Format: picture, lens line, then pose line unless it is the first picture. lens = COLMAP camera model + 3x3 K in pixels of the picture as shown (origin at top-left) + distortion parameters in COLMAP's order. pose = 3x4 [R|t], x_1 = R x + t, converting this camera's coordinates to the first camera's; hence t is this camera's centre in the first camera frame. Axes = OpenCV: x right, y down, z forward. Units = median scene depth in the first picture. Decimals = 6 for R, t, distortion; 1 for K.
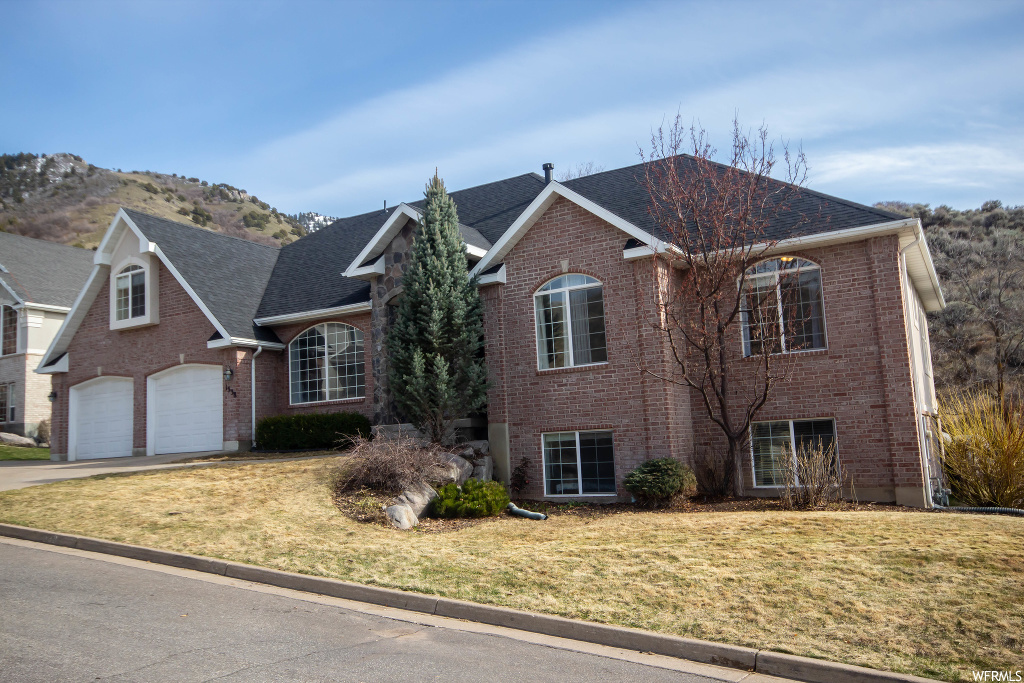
lens RADIAL K [[818.6, 0, 512.0], [0, 818.6, 341.5], [0, 0, 1]] dist [0.010858, 0.008329]
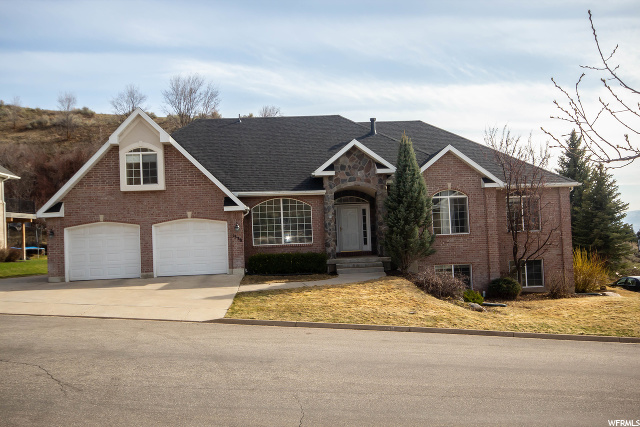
lens RADIAL K [[549.8, 0, 320.0], [0, 549.8, 213.5], [0, 0, 1]] dist [0.007352, 0.003910]
pose [[0.832644, 0.041206, 0.552274, -0.844959], [-0.074964, 0.996436, 0.038675, -0.043998], [-0.548712, -0.073603, 0.832765, 0.004609]]
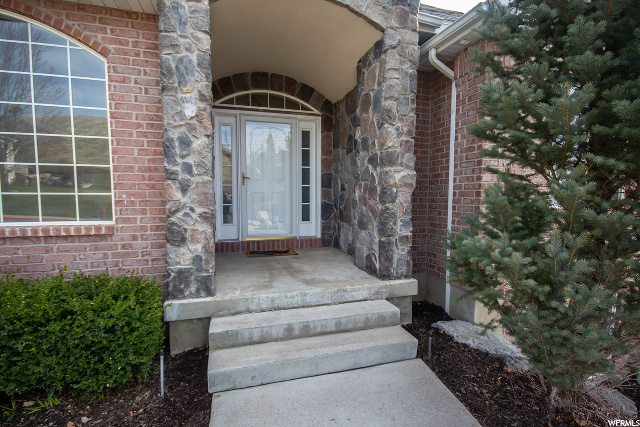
lens RADIAL K [[299.8, 0, 320.0], [0, 299.8, 213.5], [0, 0, 1]] dist [0.000320, 0.000034]
pose [[0.660340, 0.007882, 0.750925, -0.228367], [-0.134613, 0.984991, 0.108035, 0.033271], [-0.738803, -0.172424, 0.651490, 0.843904]]
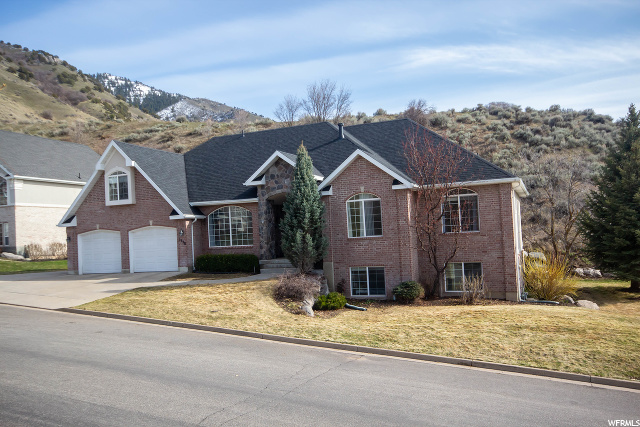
lens RADIAL K [[549.8, 0, 320.0], [0, 549.8, 213.5], [0, 0, 1]] dist [0.007352, 0.003910]
pose [[0.991367, 0.006985, 0.130929, -0.198352], [-0.017845, 0.996476, 0.081955, -0.124223], [-0.129895, -0.083584, 0.987998, -0.345111]]
